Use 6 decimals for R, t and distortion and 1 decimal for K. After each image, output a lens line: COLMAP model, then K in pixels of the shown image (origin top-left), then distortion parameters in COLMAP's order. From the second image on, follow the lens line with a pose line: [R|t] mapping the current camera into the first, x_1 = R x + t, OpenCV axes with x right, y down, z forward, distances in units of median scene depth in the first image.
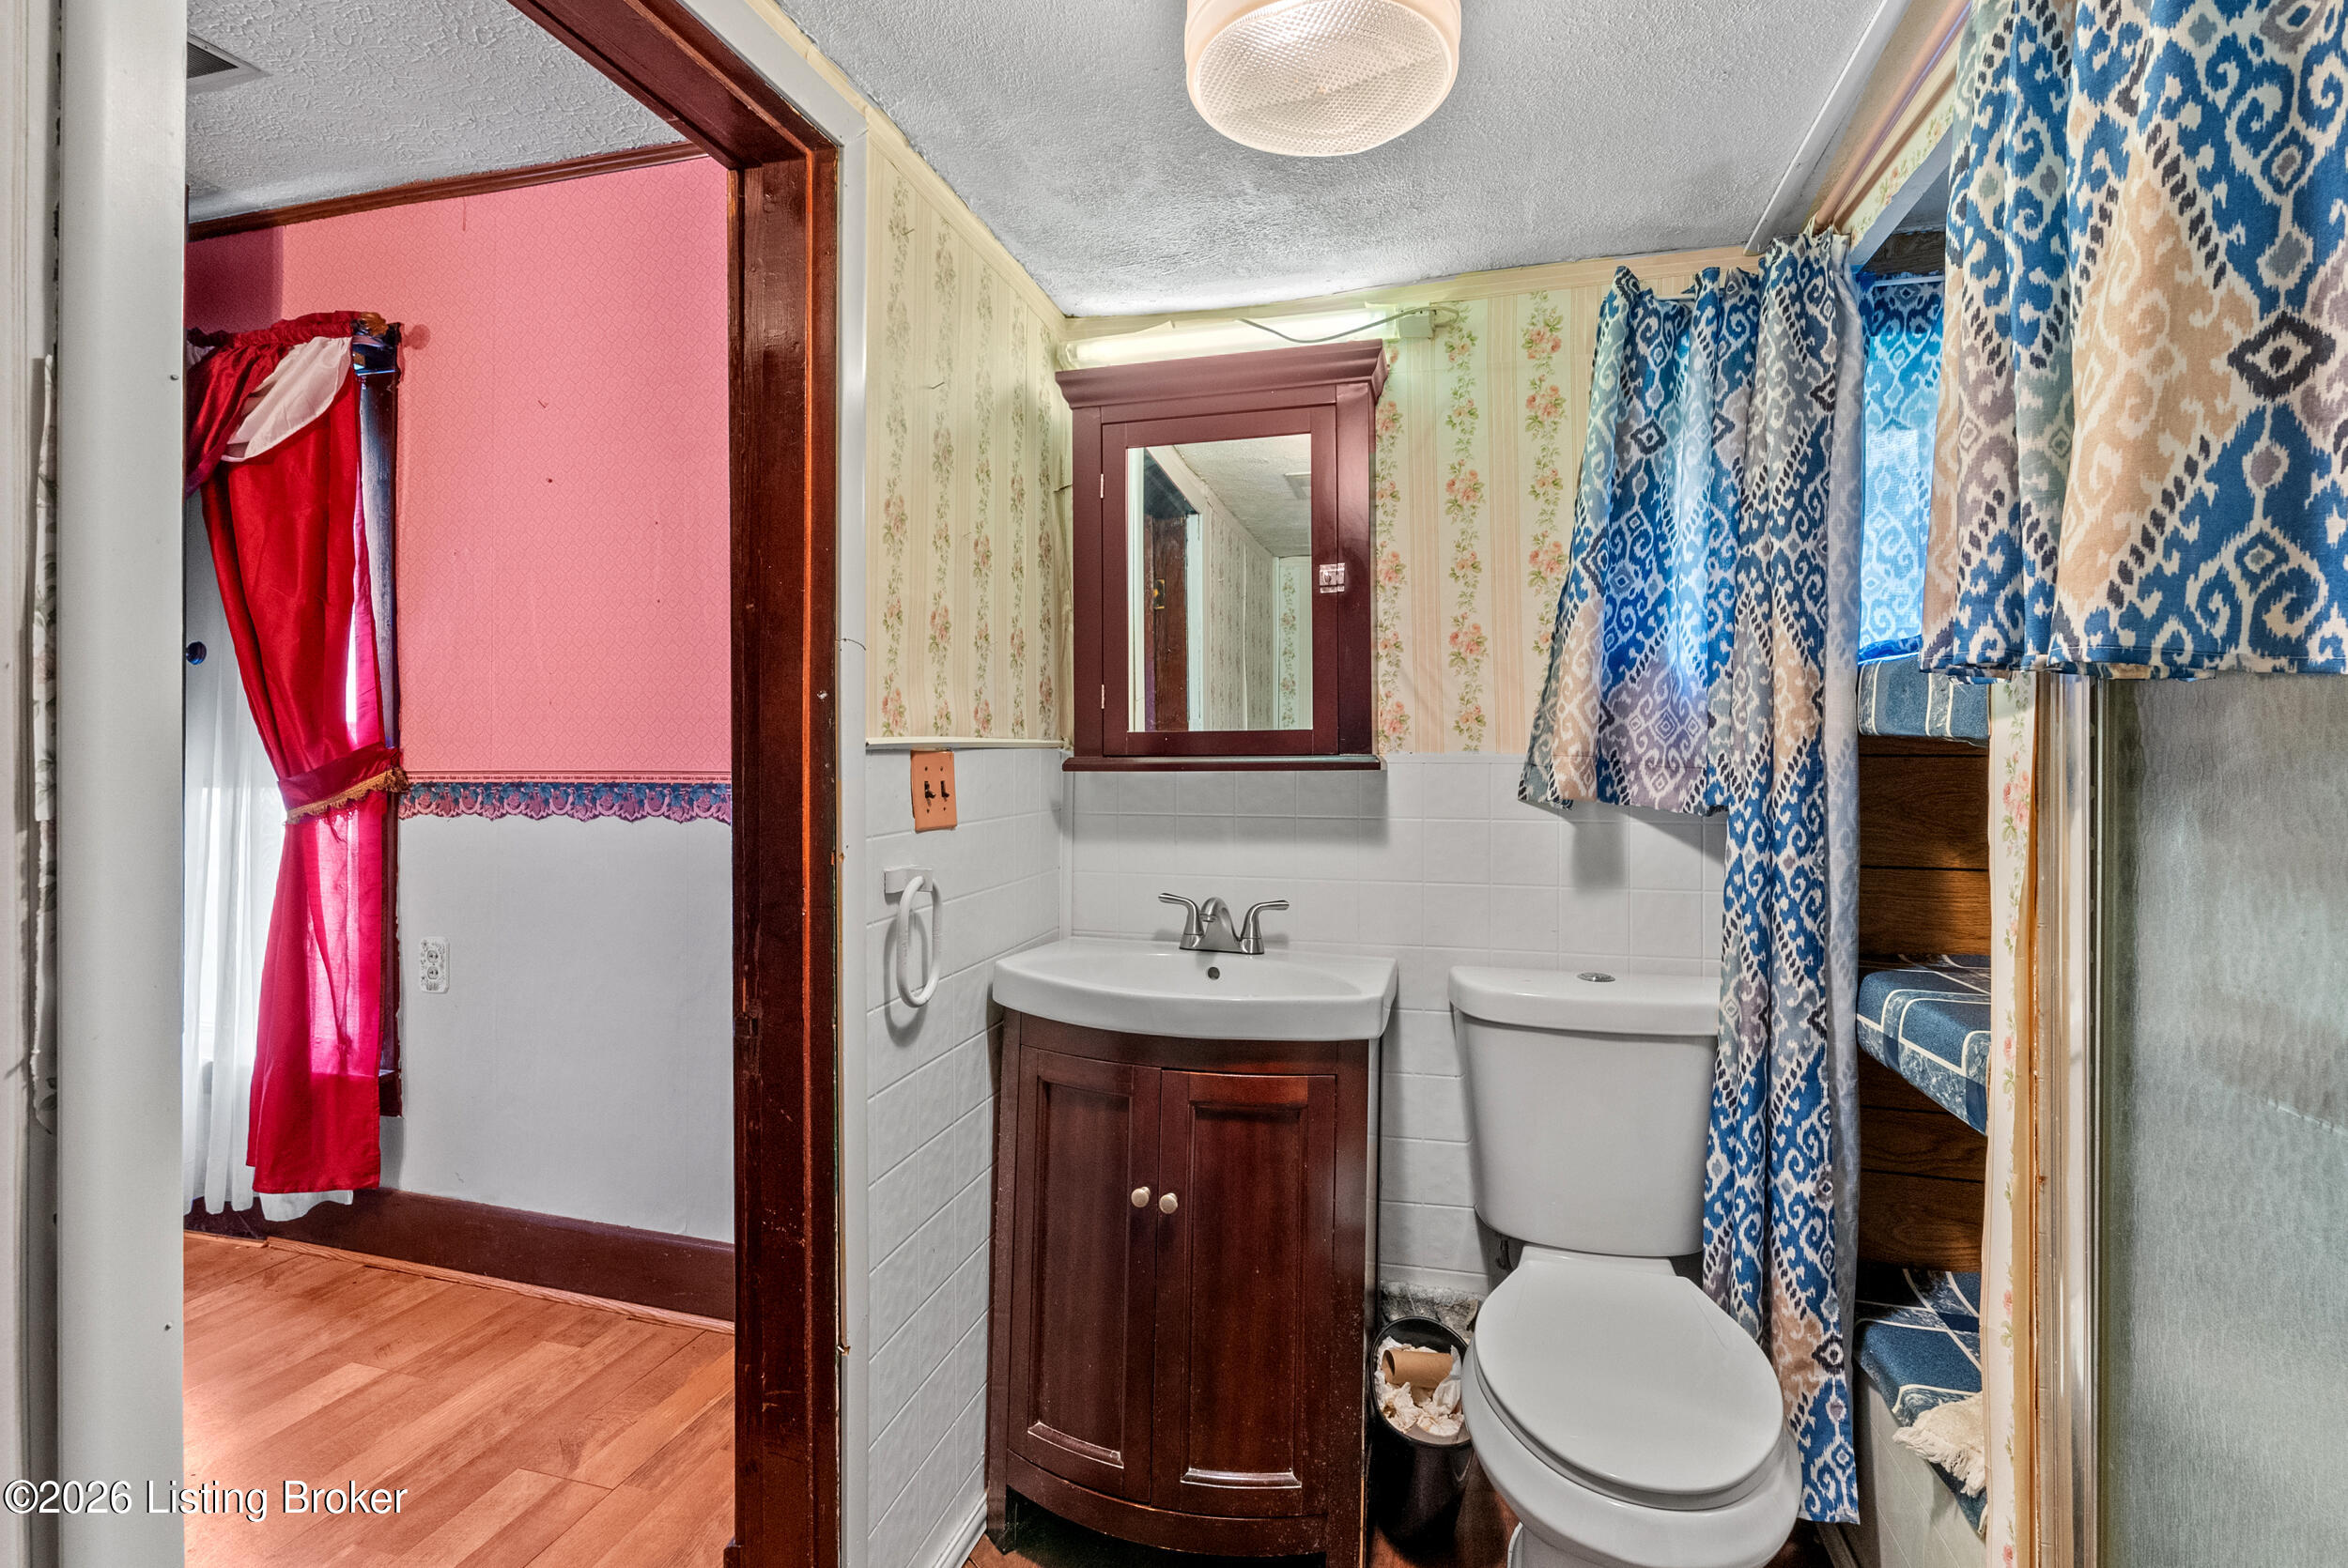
lens RADIAL K [[1059.8, 0, 1181.4], [0, 1059.8, 781.9], [0, 0, 1]] dist [-0.003968, 0.001041]
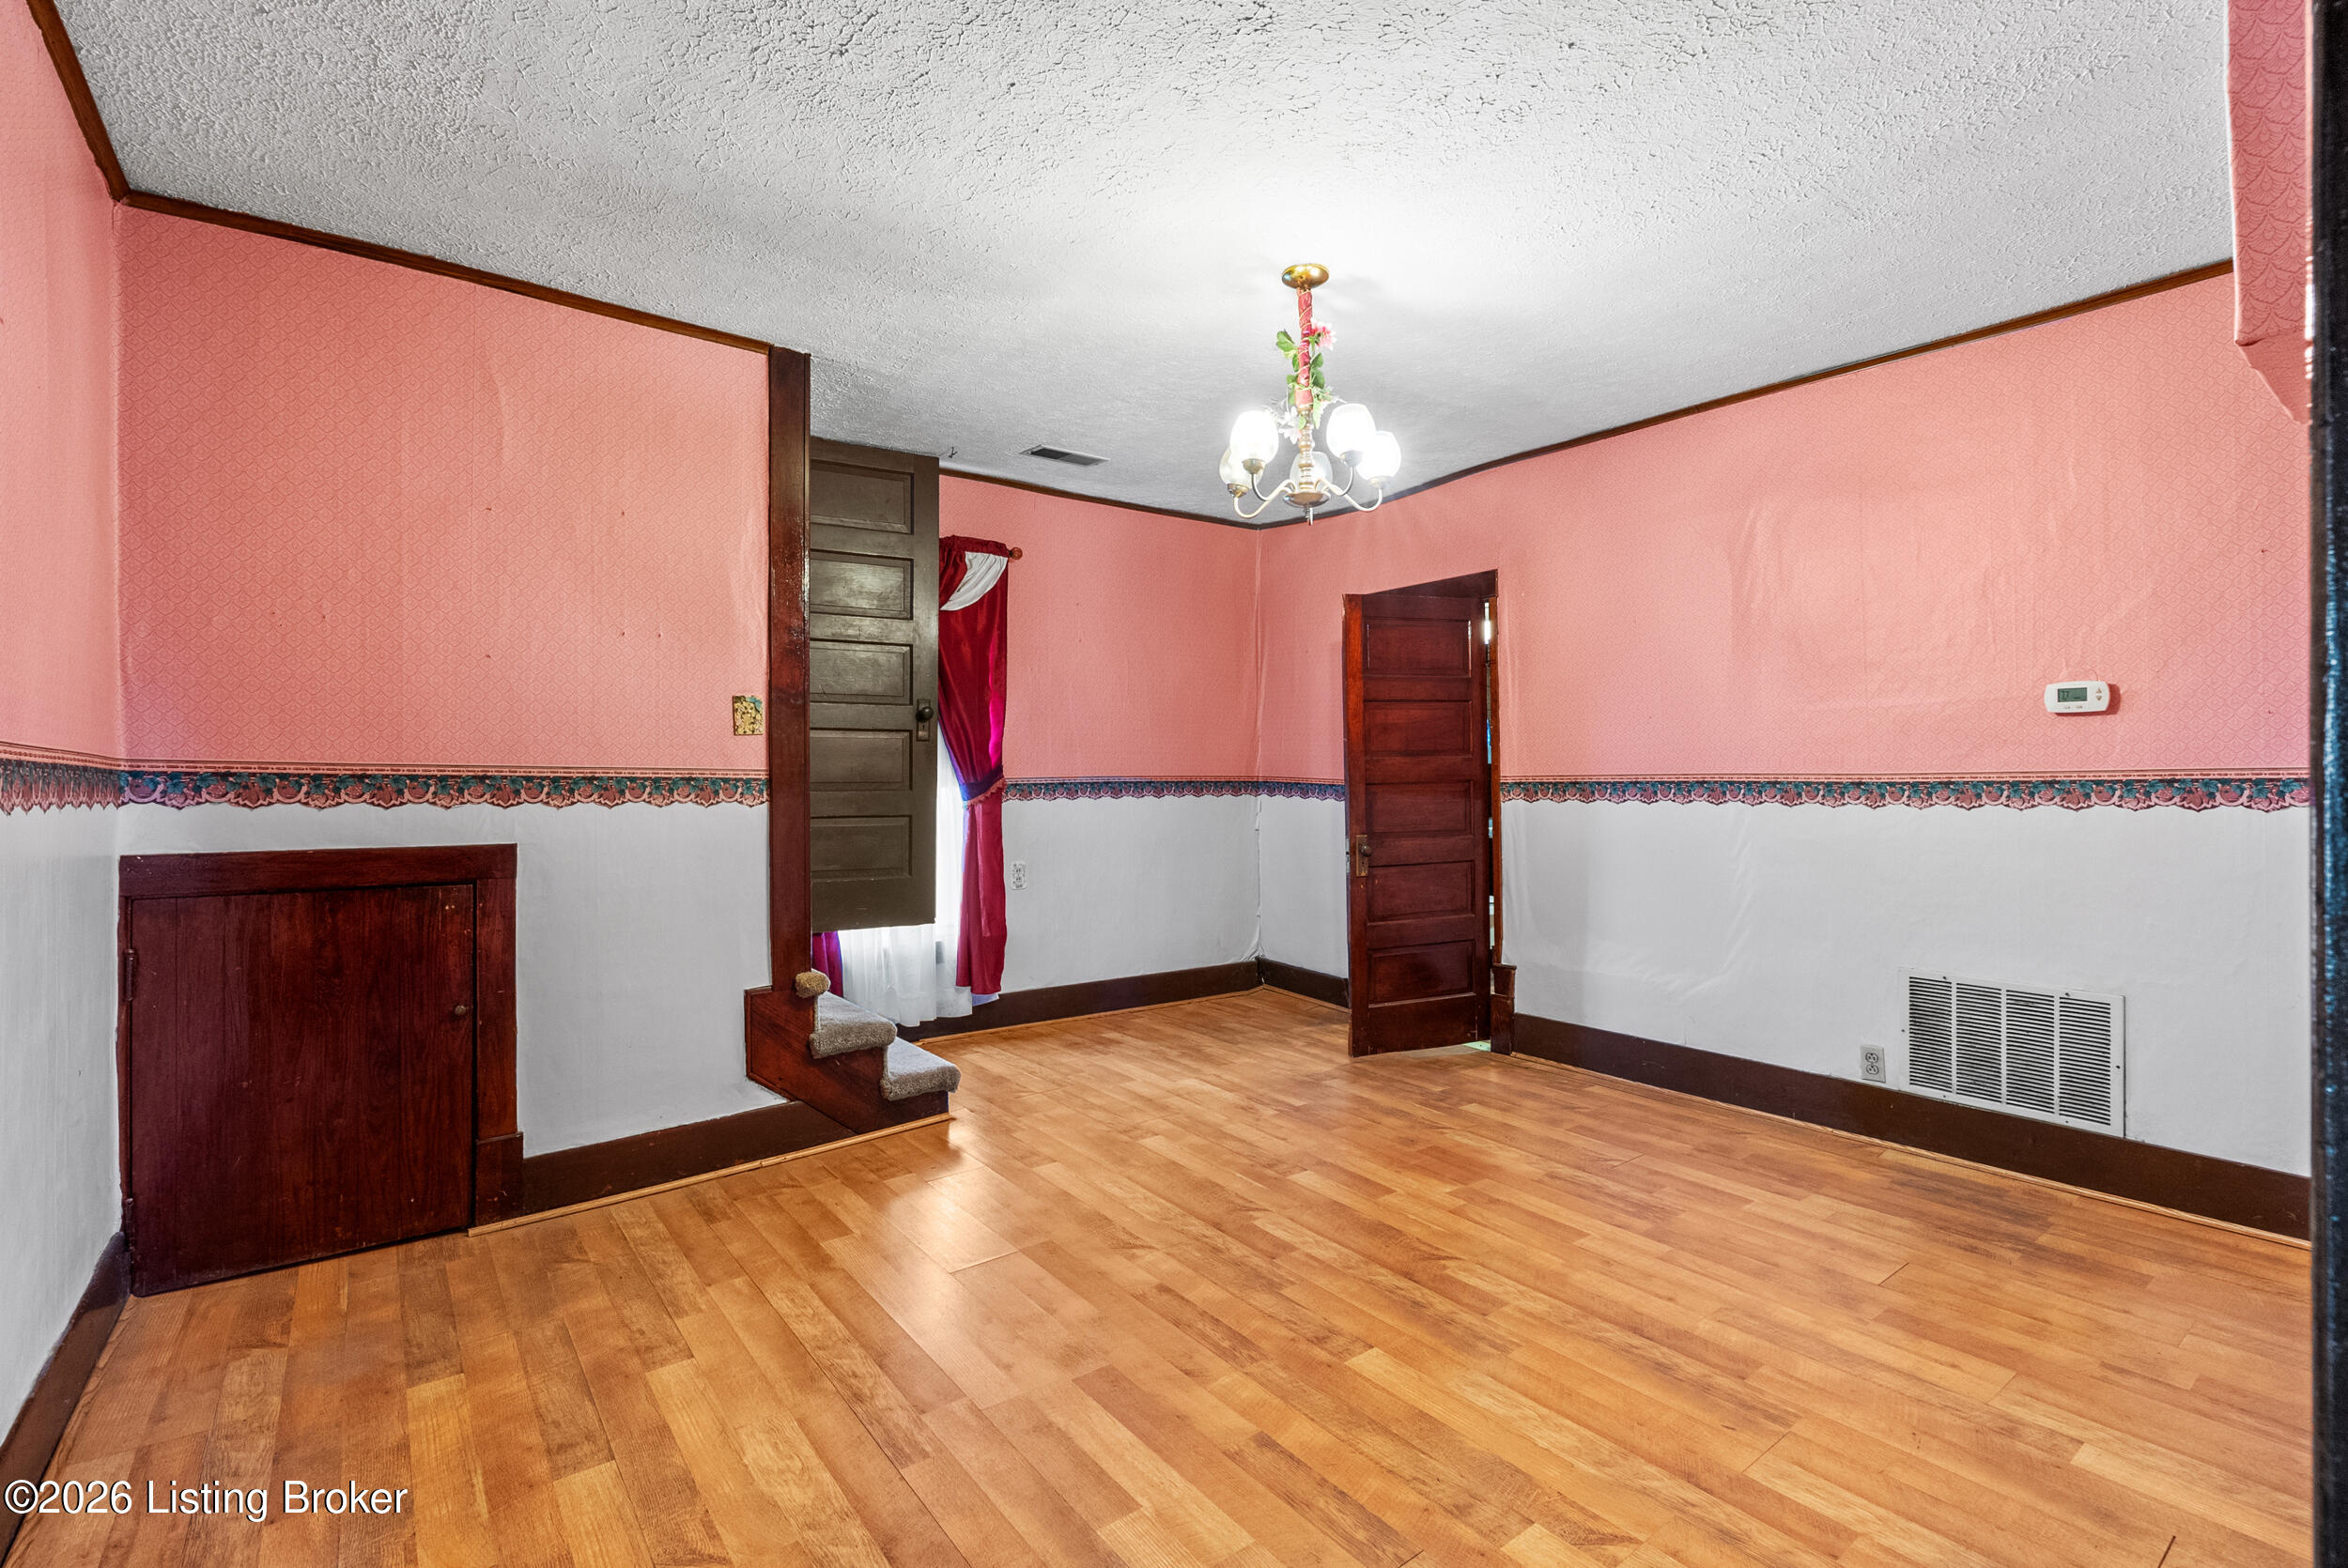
lens RADIAL K [[1062.5, 0, 1170.1], [0, 1062.5, 763.6], [0, 0, 1]] dist [-0.001721, 0.000316]
pose [[0.601805, -0.003282, 0.798637, -2.164092], [-0.010064, 0.999881, 0.011693, -0.062467], [-0.798580, -0.015075, 0.601700, -0.428836]]
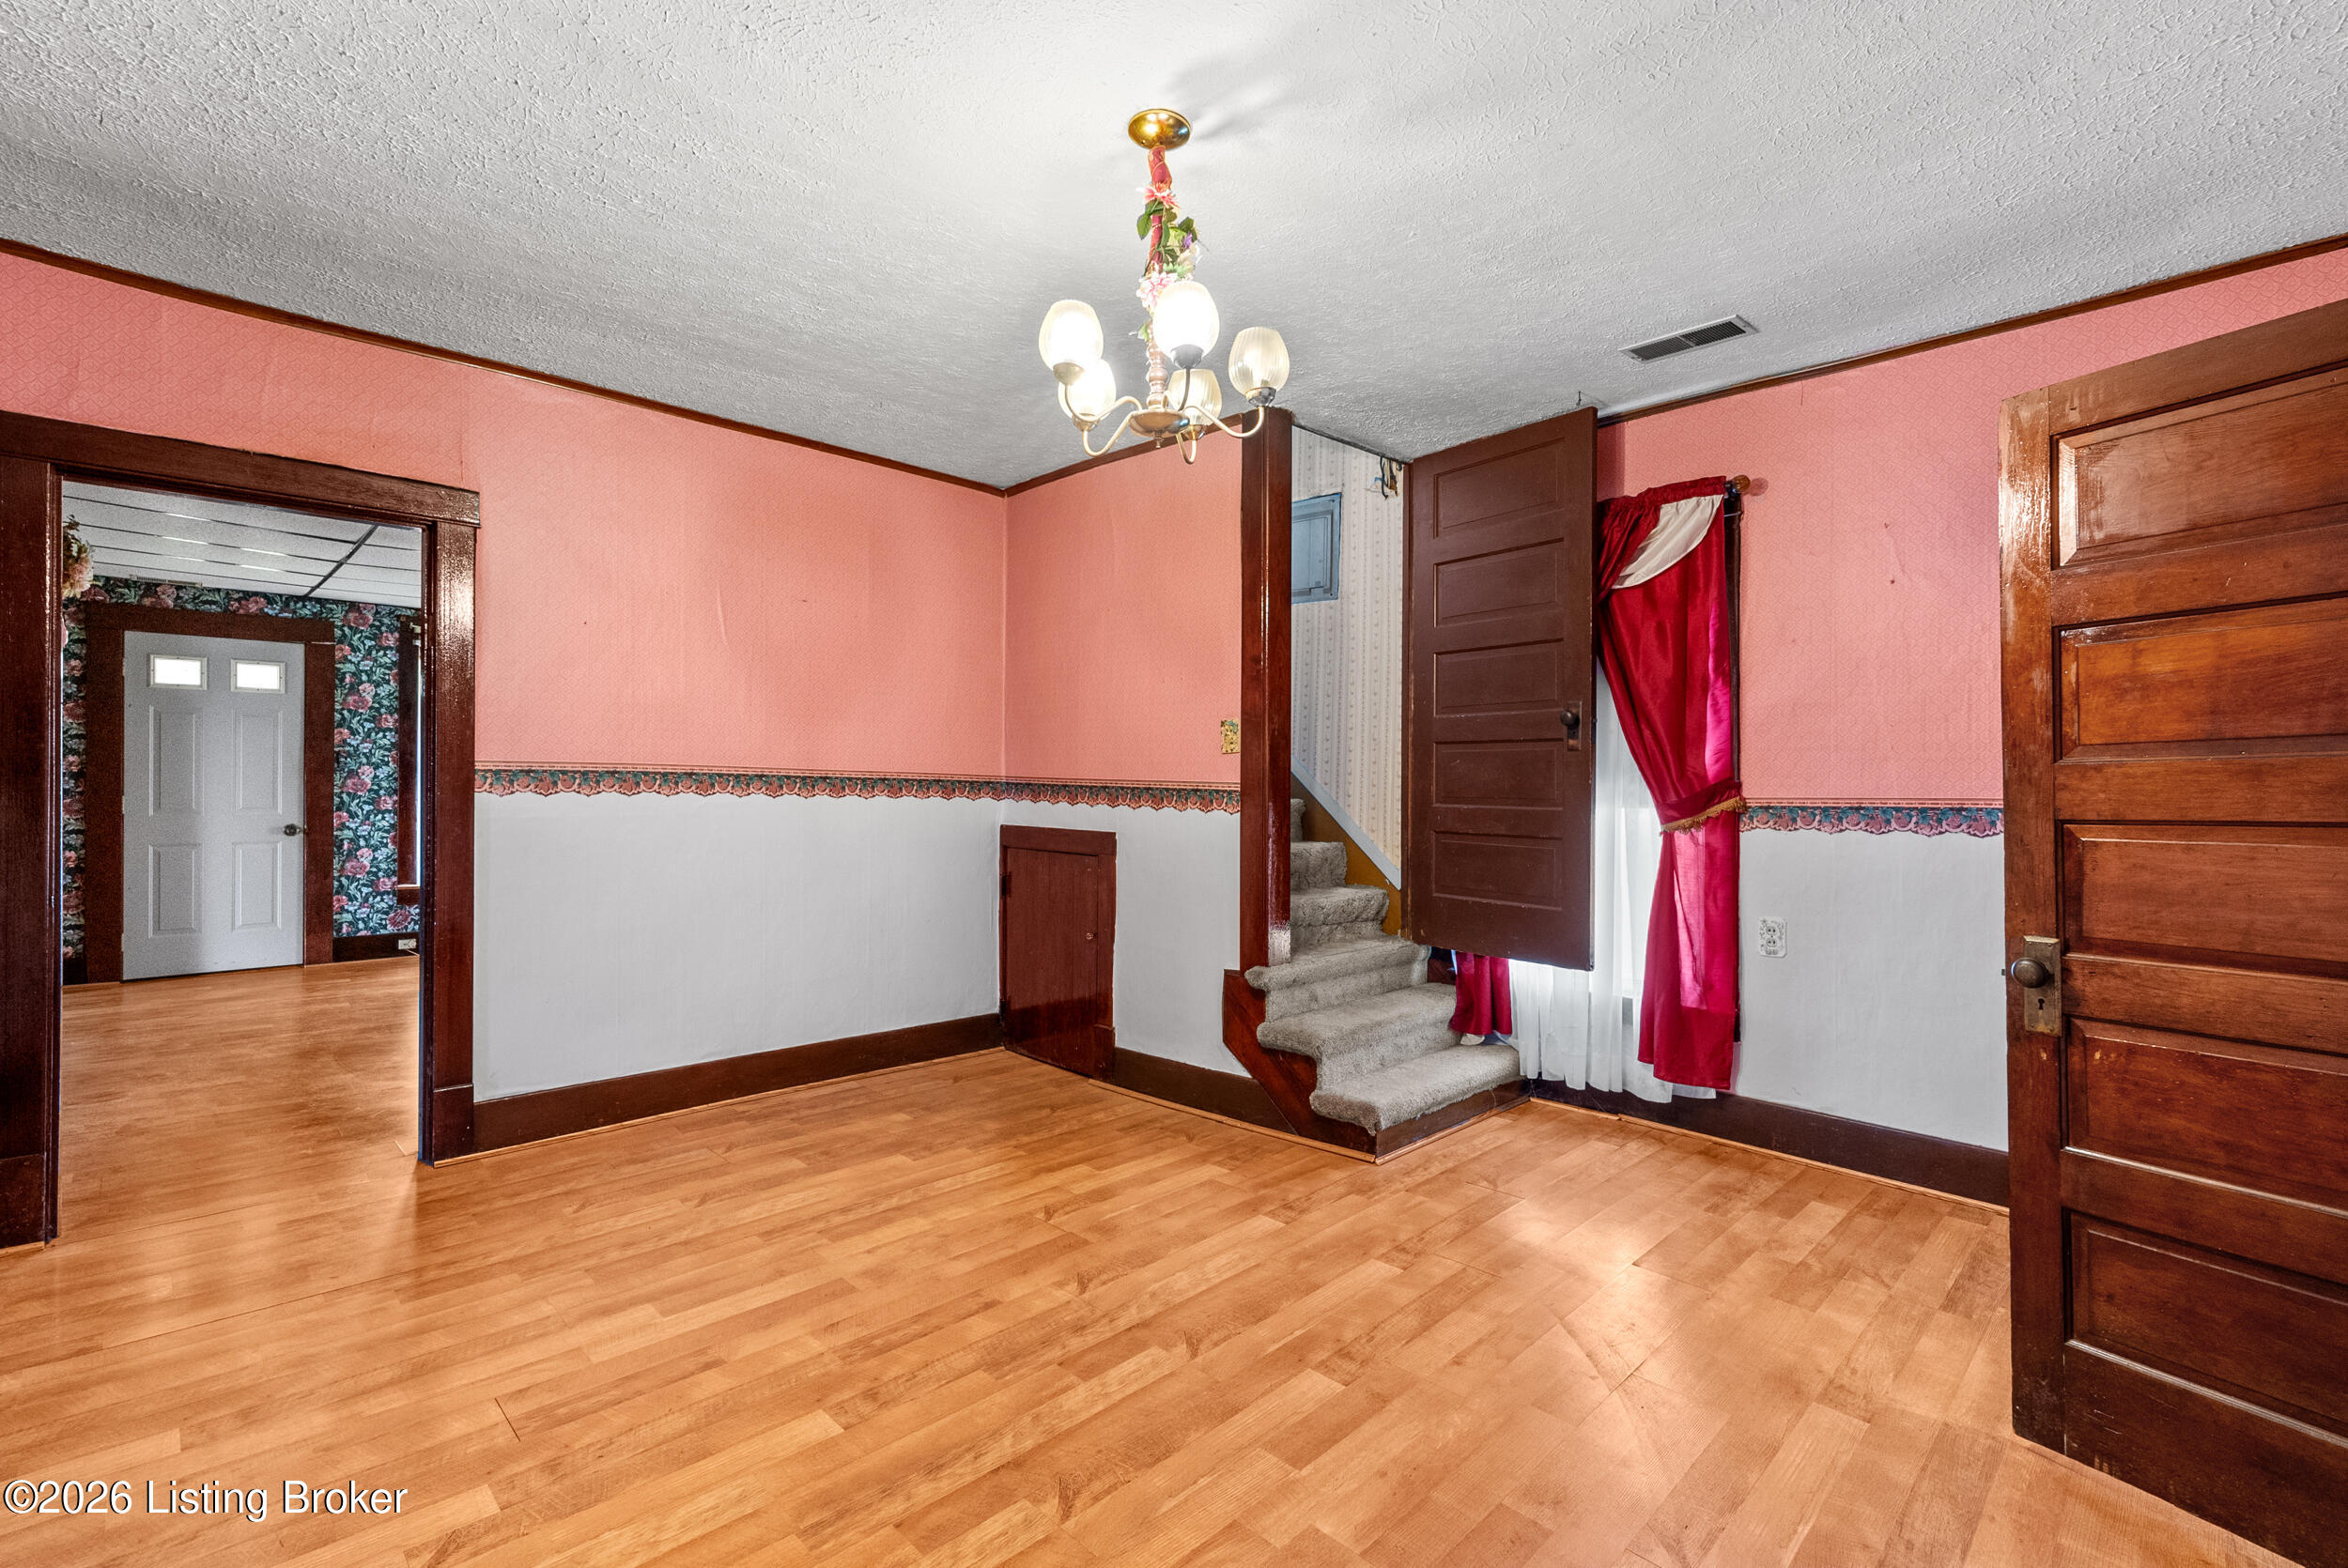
lens RADIAL K [[1054.5, 0, 1185.5], [0, 1054.5, 783.5], [0, 0, 1]] dist [-0.004697, 0.000308]
pose [[0.870695, -0.001817, -0.491819, -0.697965], [0.009116, 0.999881, 0.012443, -0.053017], [0.491738, -0.015317, 0.870608, -0.592350]]
